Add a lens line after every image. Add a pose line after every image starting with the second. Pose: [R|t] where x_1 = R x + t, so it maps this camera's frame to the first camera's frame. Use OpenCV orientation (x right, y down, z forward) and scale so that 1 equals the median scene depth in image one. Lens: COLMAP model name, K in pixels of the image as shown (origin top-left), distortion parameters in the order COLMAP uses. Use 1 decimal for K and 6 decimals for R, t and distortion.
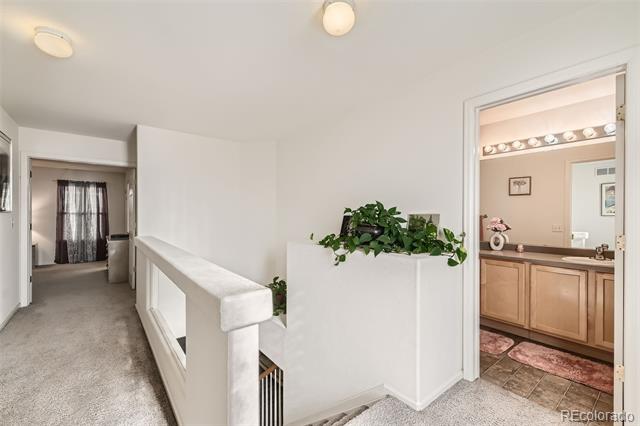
lens RADIAL K [[275.0, 0, 323.8], [0, 275.0, 214.3], [0, 0, 1]] dist [0.012509, -0.008731]
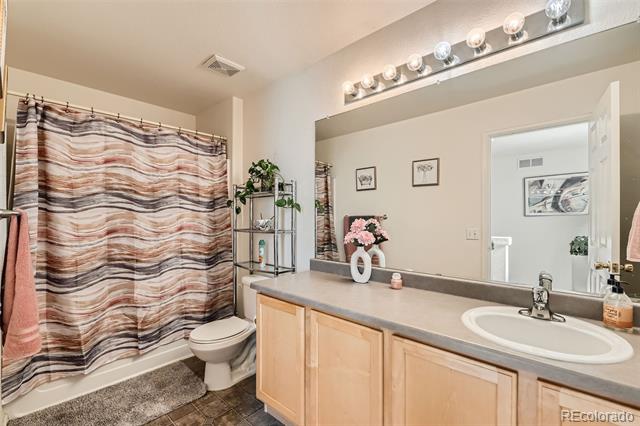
lens RADIAL K [[277.5, 0, 328.9], [0, 277.5, 211.9], [0, 0, 1]] dist [0.013357, -0.008718]
pose [[0.982140, 0.002840, 0.188132, 0.352703], [-0.000635, 0.999930, -0.011776, 0.003658], [-0.188152, 0.011446, 0.982073, 0.375649]]
